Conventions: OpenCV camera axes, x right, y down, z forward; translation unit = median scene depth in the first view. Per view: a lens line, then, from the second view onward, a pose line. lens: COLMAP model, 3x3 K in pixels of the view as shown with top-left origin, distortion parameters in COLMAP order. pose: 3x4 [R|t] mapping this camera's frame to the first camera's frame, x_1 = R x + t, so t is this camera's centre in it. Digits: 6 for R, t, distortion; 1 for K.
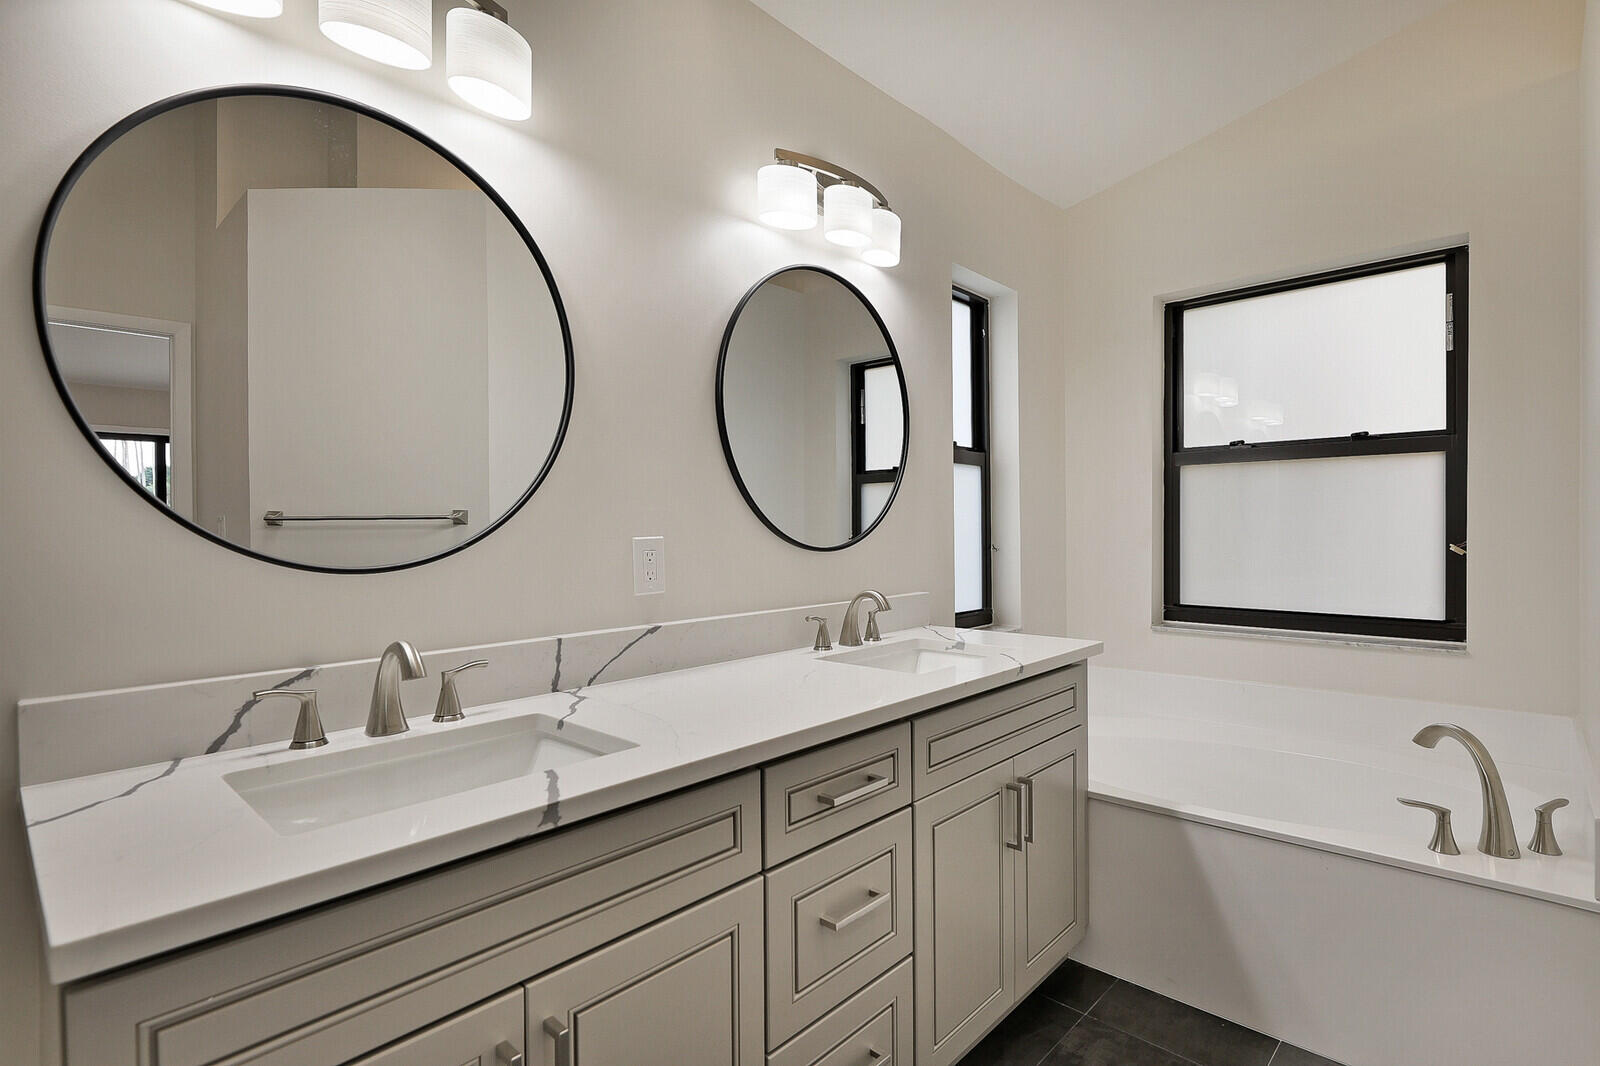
lens RADIAL K [[791.9, 0, 802.7], [0, 791.9, 529.8], [0, 0, 1]] dist [0.001573, -0.000297]
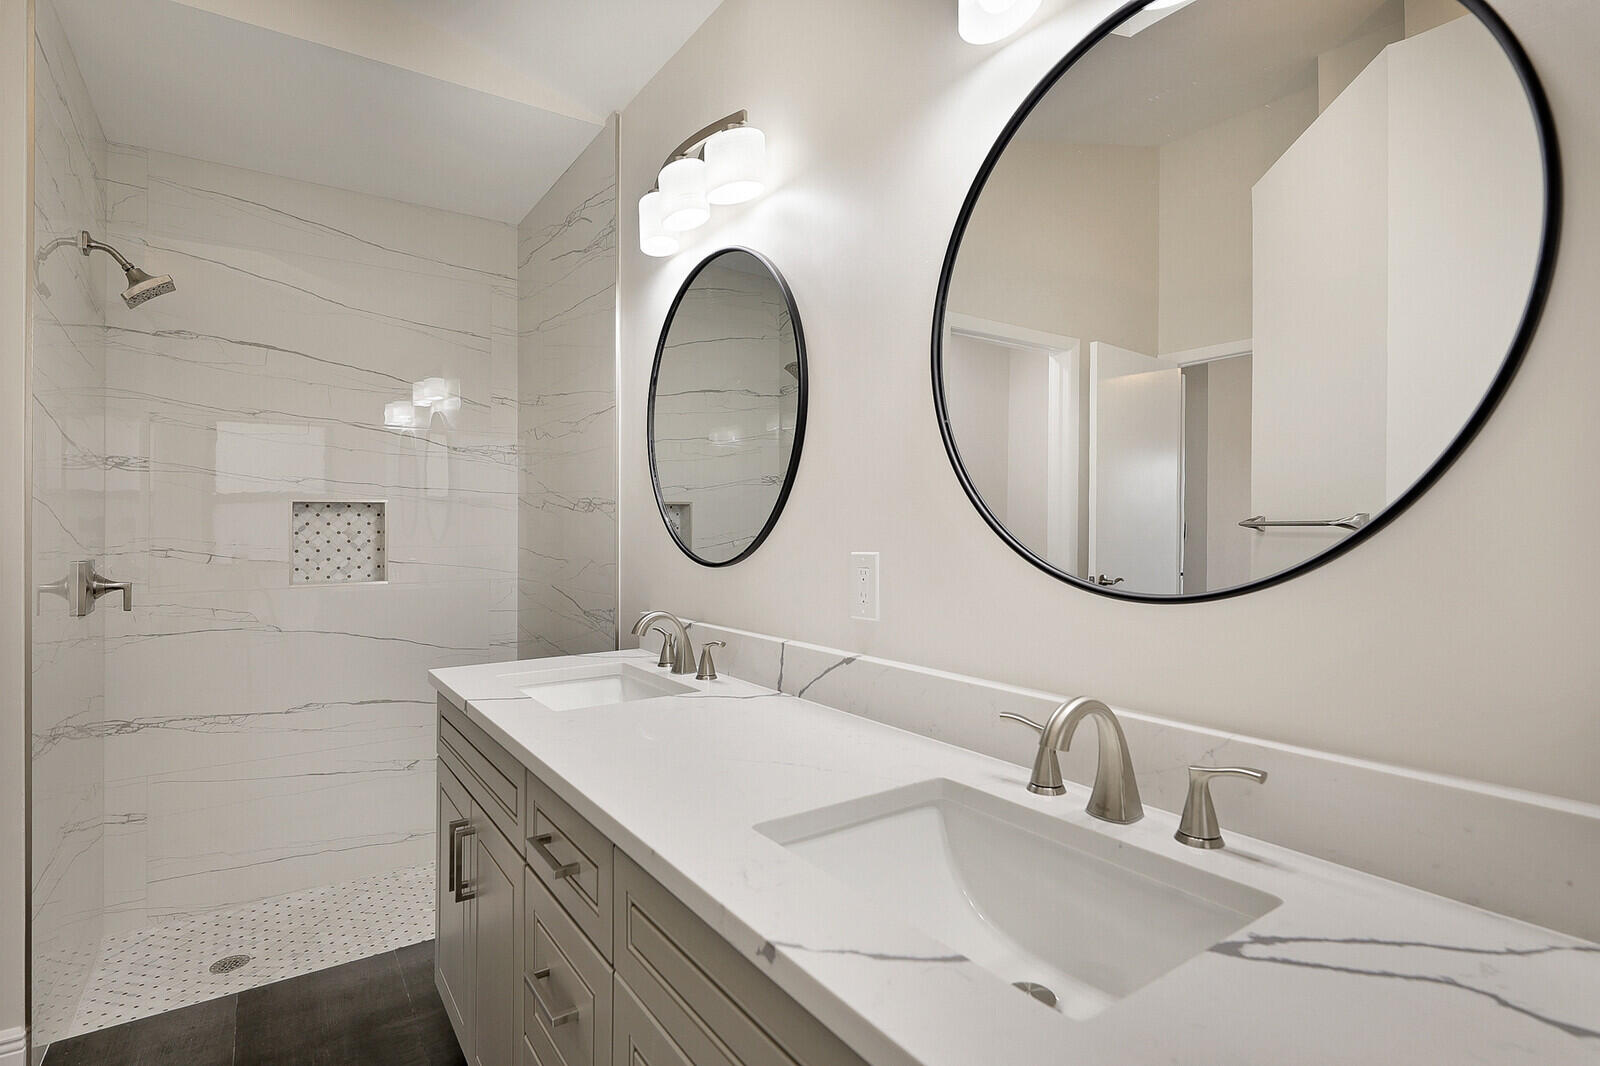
lens RADIAL K [[791.9, 0, 800.8], [0, 791.9, 527.7], [0, 0, 1]] dist [0.001573, -0.000297]
pose [[-0.217032, 0.006881, -0.976140, 0.655749], [-0.006669, 0.999941, 0.008532, -0.023762], [0.976142, 0.008361, -0.216974, 1.135168]]
